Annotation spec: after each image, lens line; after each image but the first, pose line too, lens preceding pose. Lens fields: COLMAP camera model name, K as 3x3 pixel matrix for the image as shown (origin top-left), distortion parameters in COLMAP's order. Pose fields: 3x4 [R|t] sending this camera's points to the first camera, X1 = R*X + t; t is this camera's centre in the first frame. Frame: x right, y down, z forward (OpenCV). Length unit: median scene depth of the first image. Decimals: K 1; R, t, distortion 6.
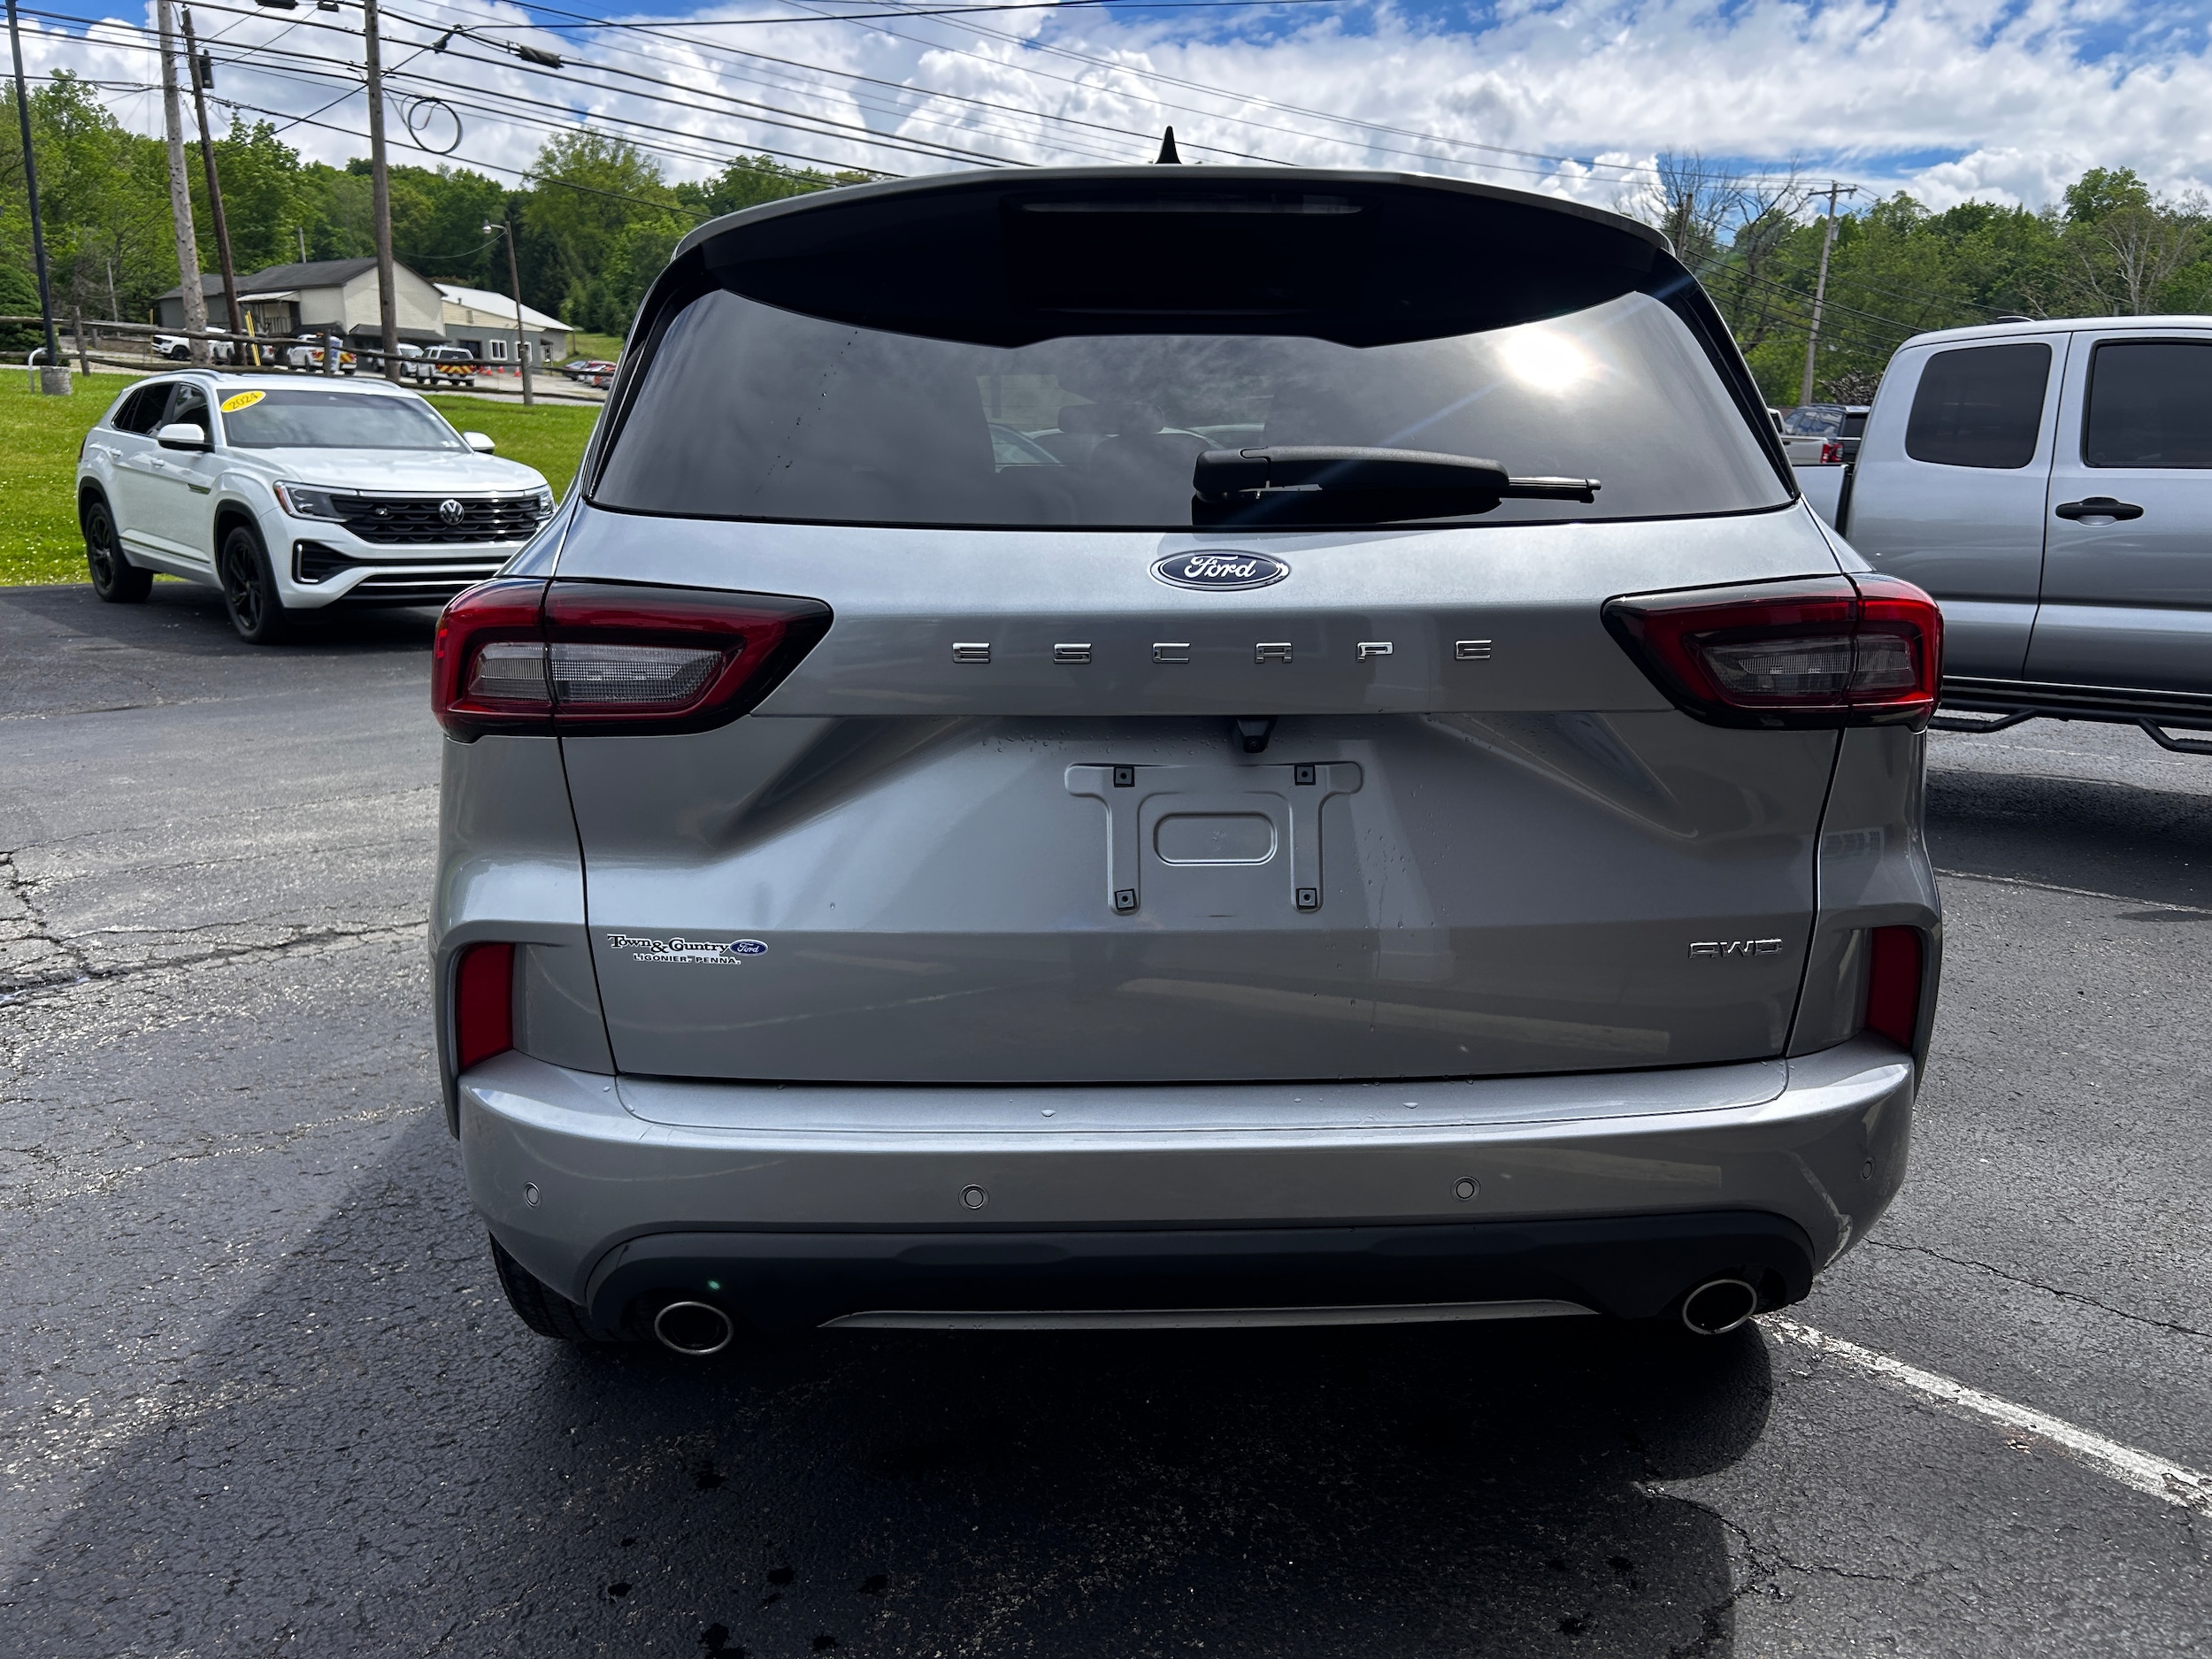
lens RADIAL K [[1670.5, 0, 1122.0], [0, 1670.5, 843.4], [0, 0, 1]] dist [0.049004, -0.053318]
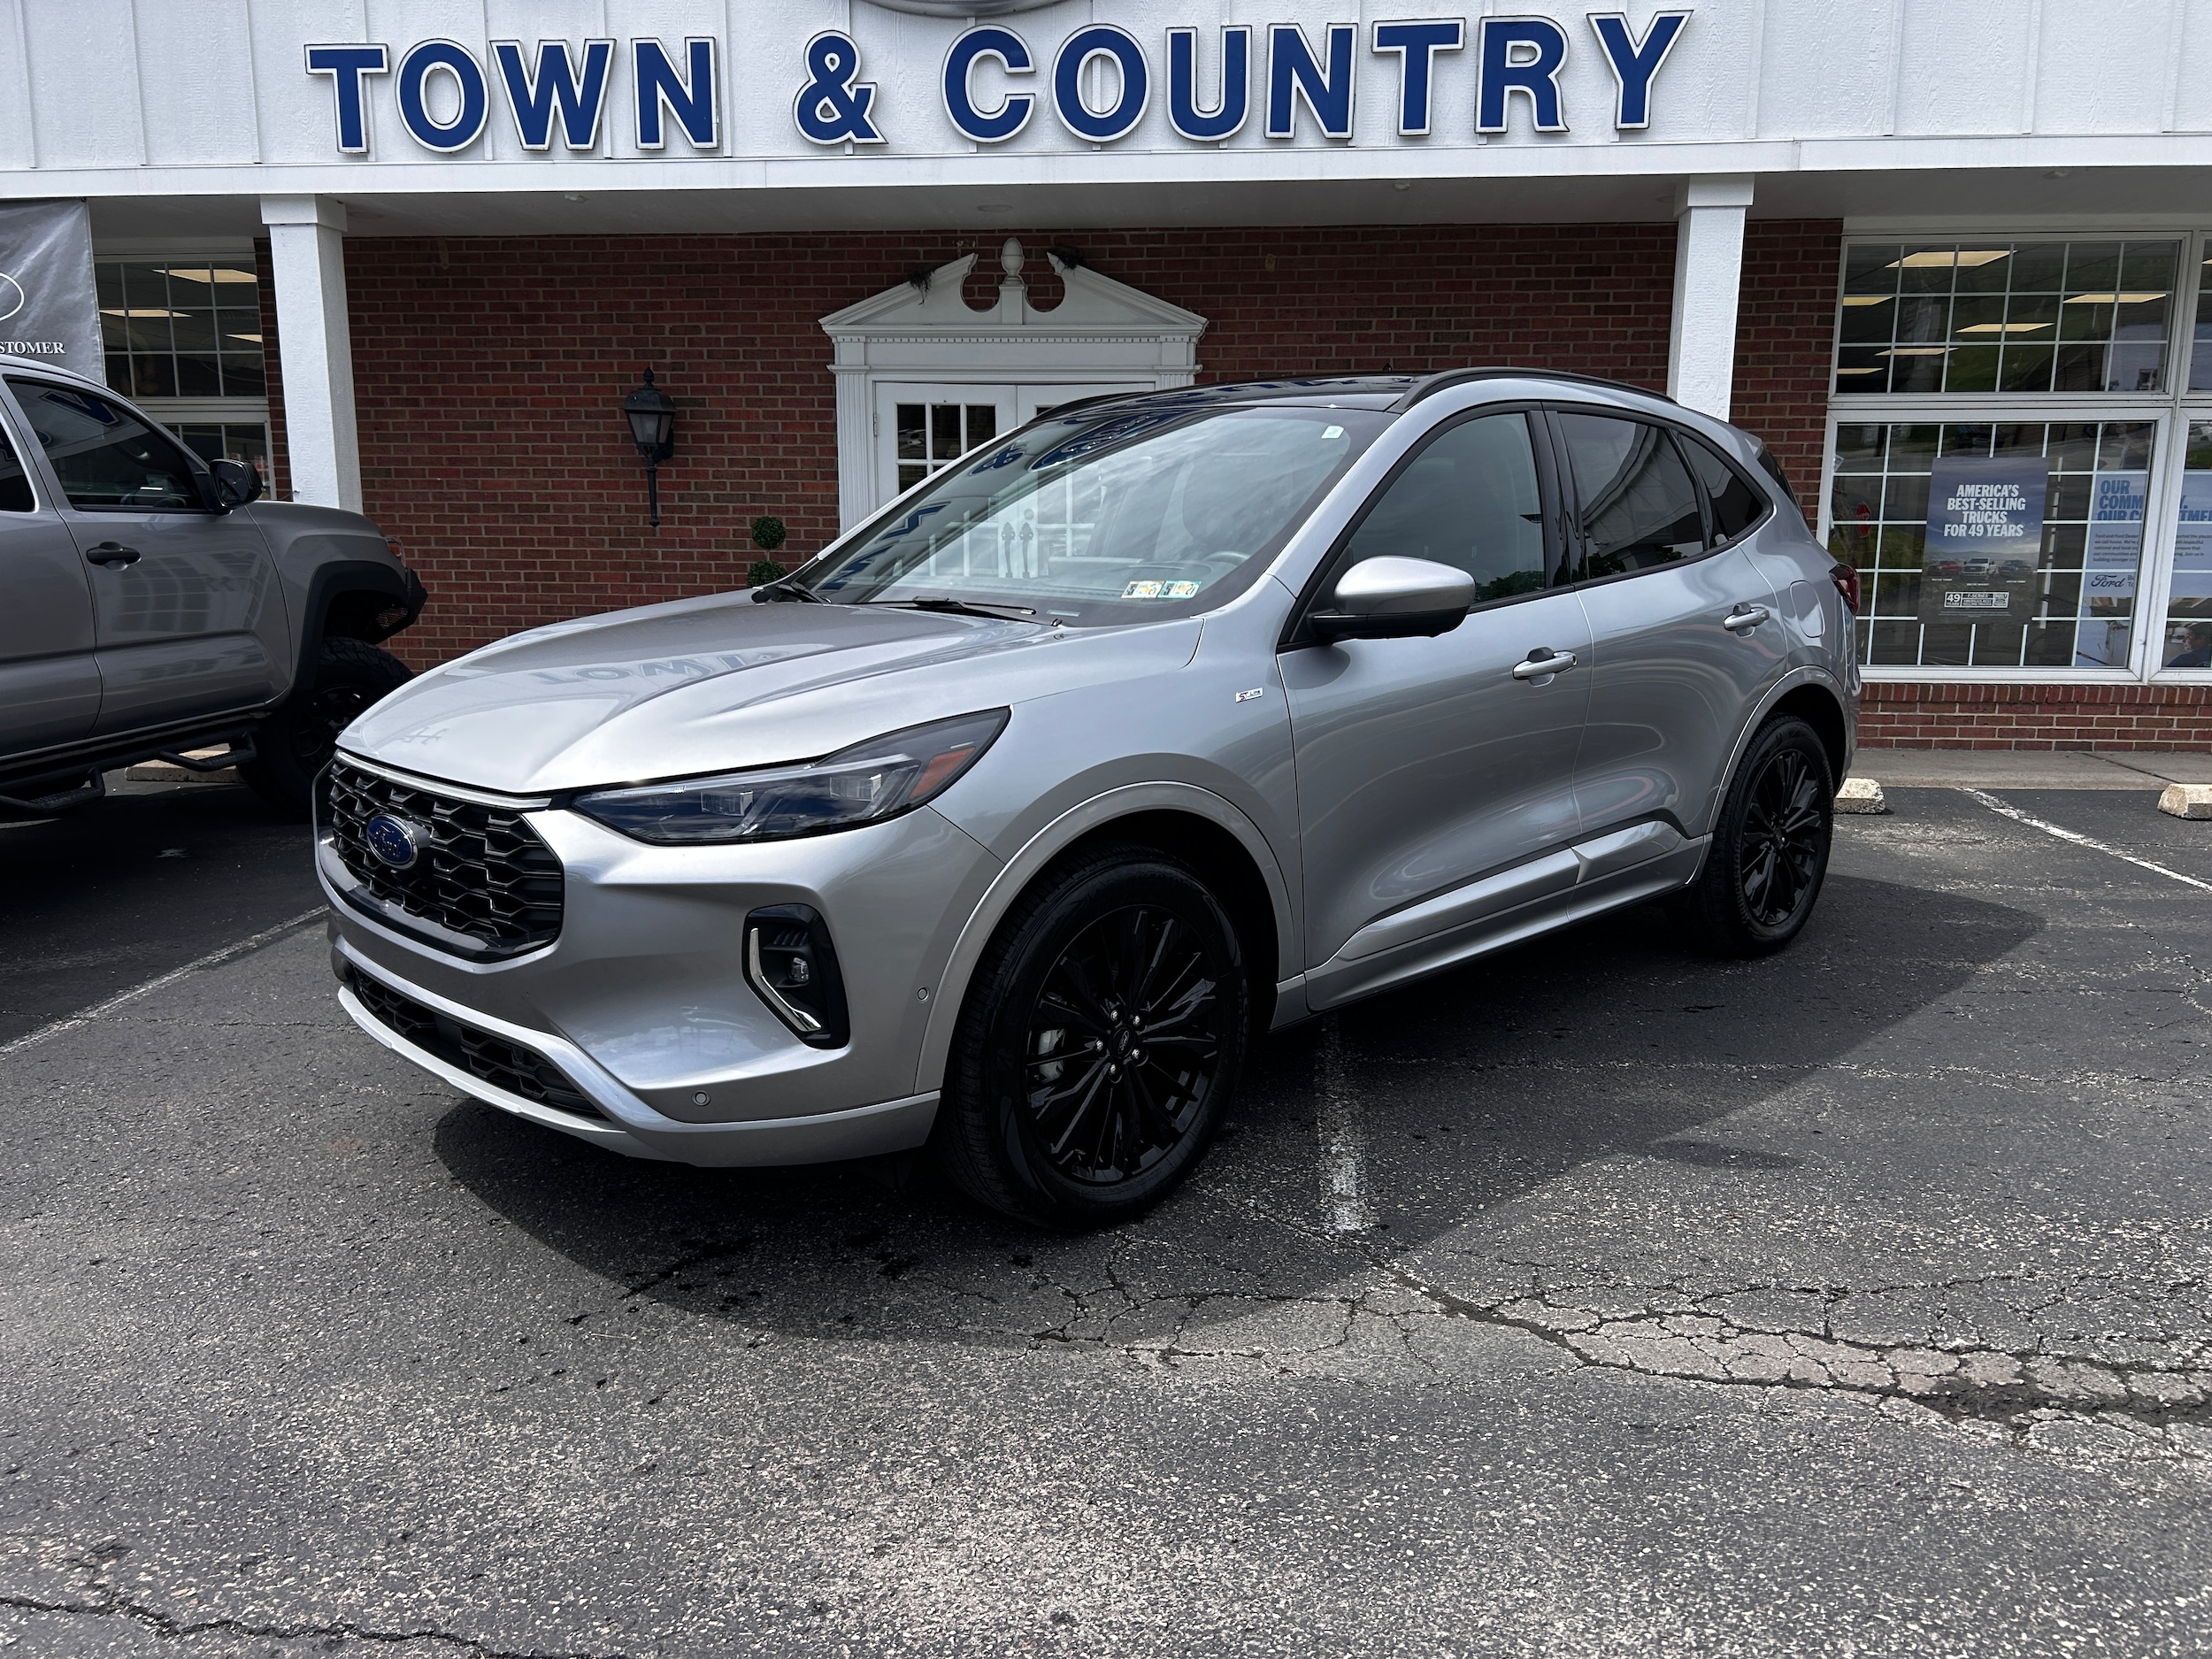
lens RADIAL K [[1670.5, 0, 1101.3], [0, 1670.5, 828.0], [0, 0, 1]] dist [0.049004, -0.053318]
pose [[-0.664734, -0.140892, 0.733675, -0.141701], [0.154327, 0.934977, 0.319375, -0.070247], [-0.730967, 0.325525, -0.599767, 0.313932]]
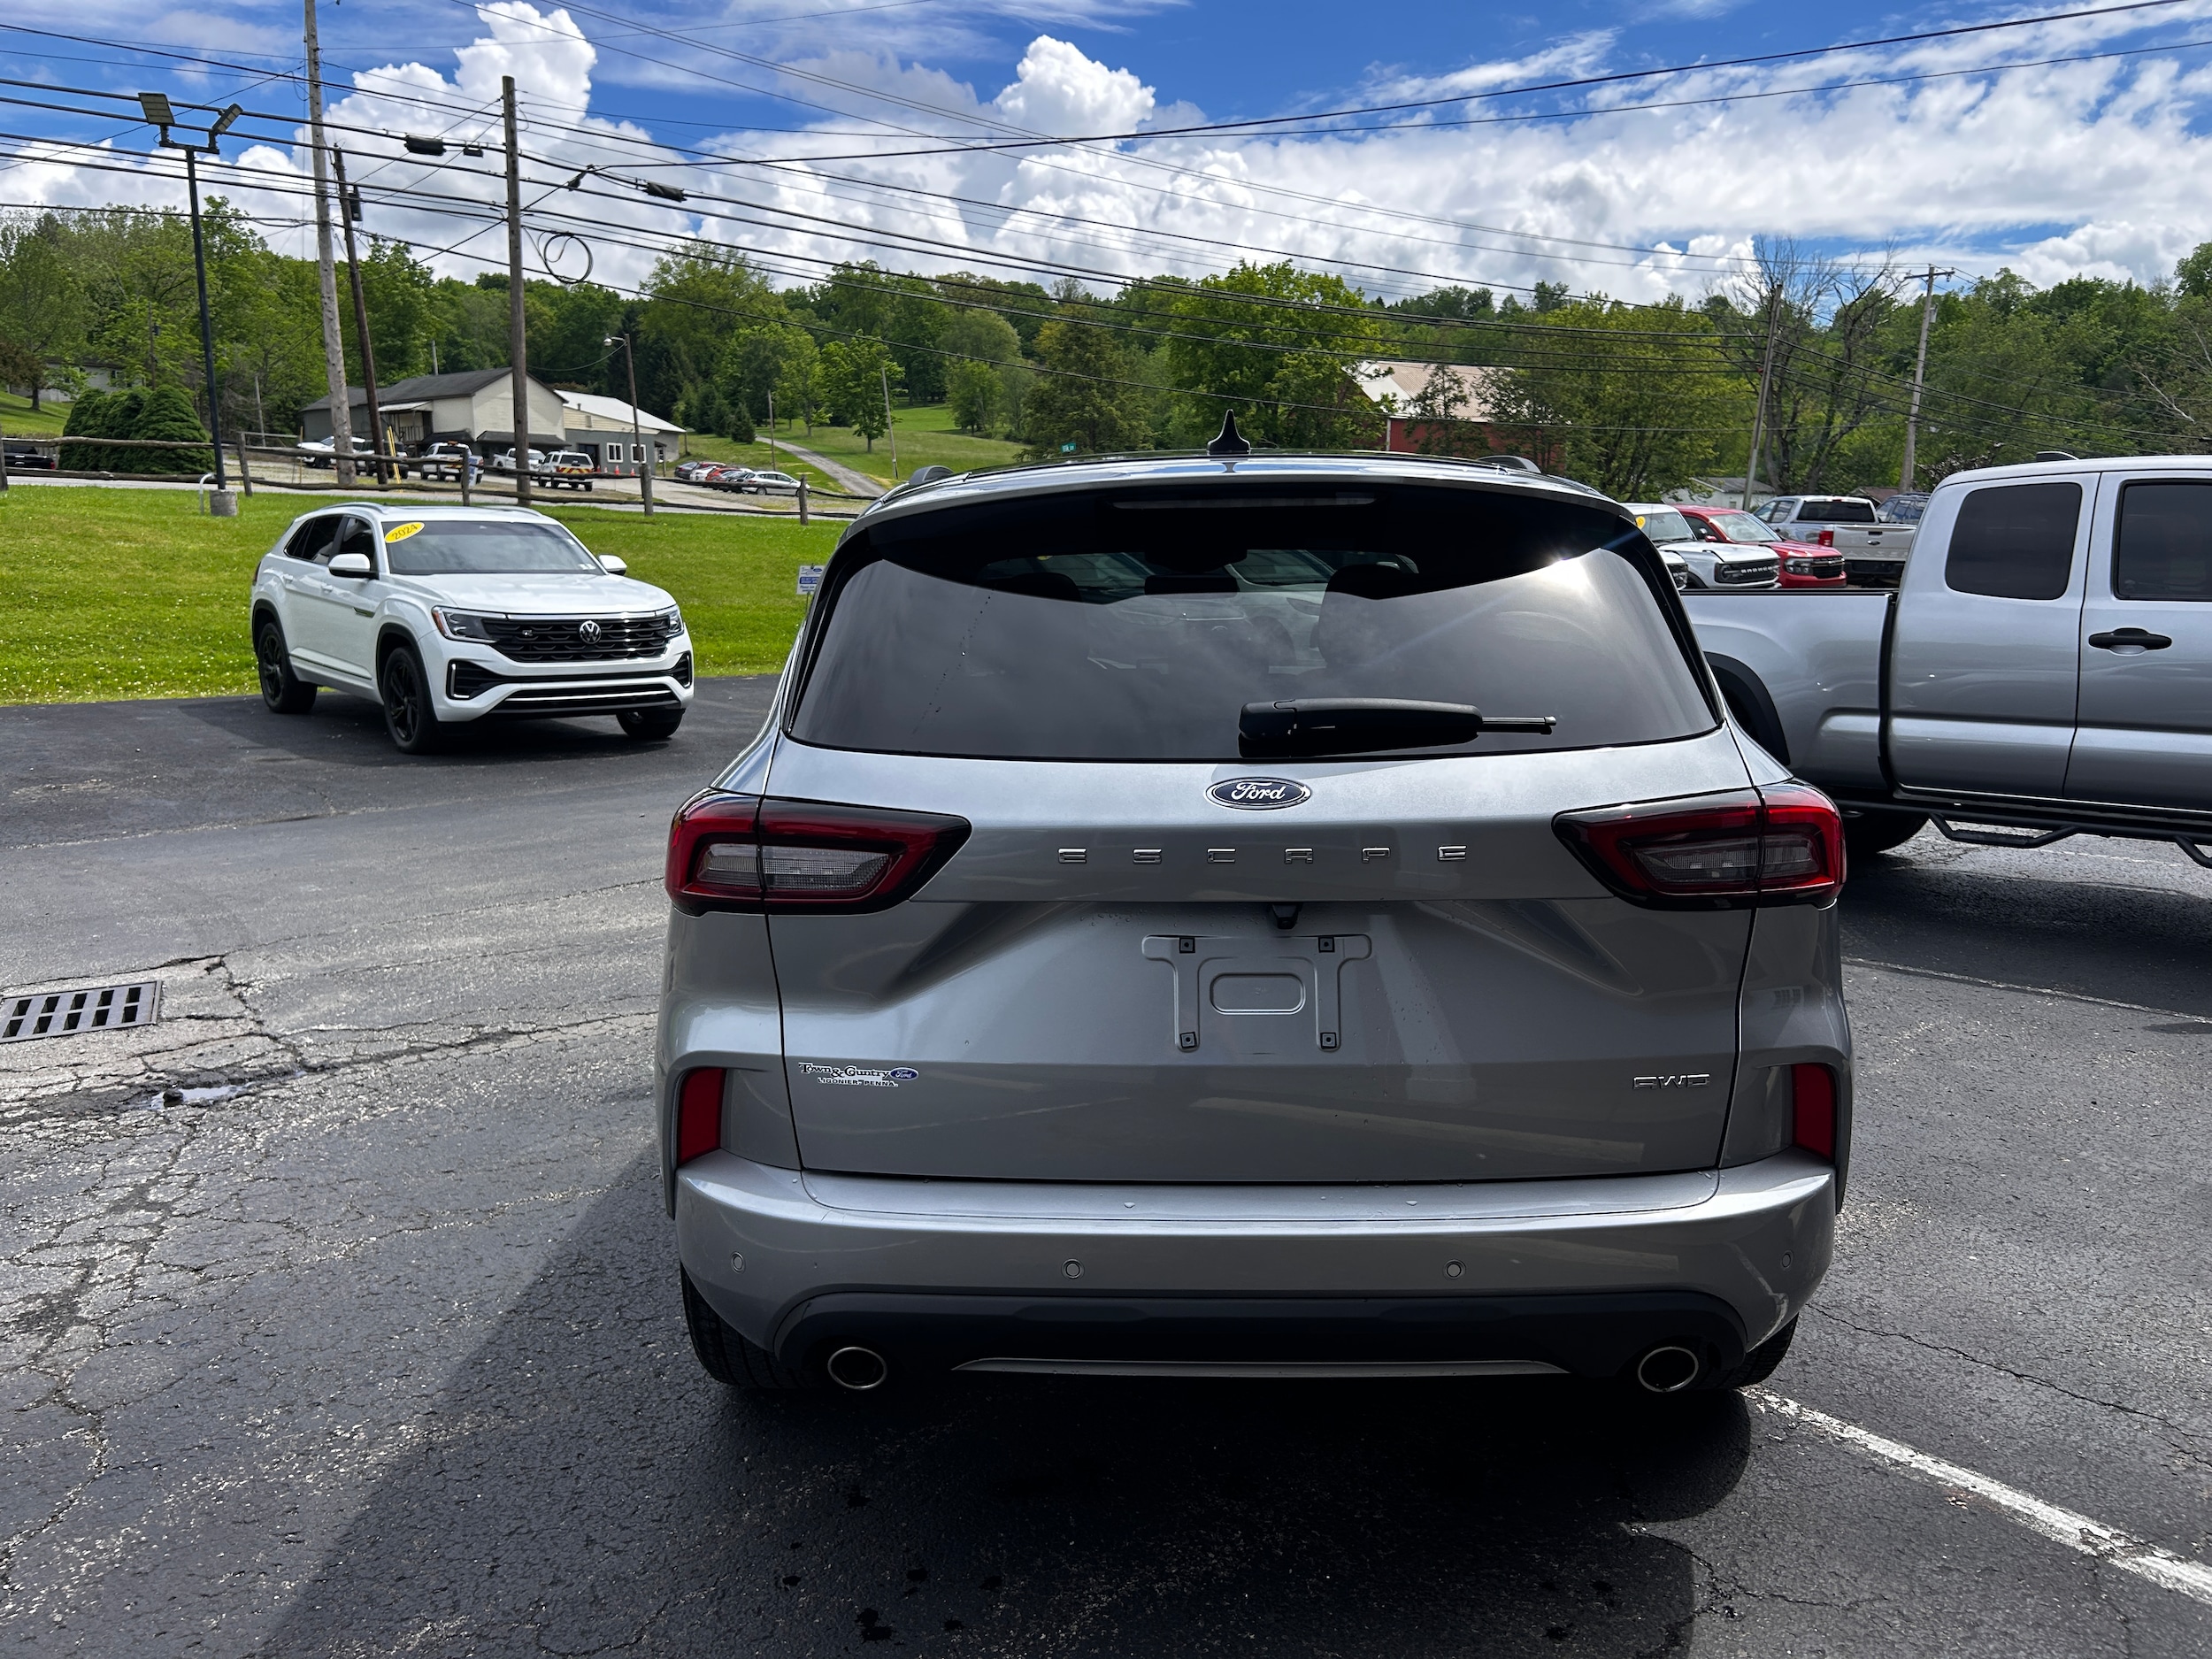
lens RADIAL K [[1670.5, 0, 1101.9], [0, 1670.5, 839.4], [0, 0, 1]] dist [0.049004, -0.053318]
pose [[0.997732, -0.000770, -0.067307, 0.001679], [-0.002714, 0.998661, -0.051661, -0.004143], [0.067256, 0.051727, 0.996394, -0.023558]]
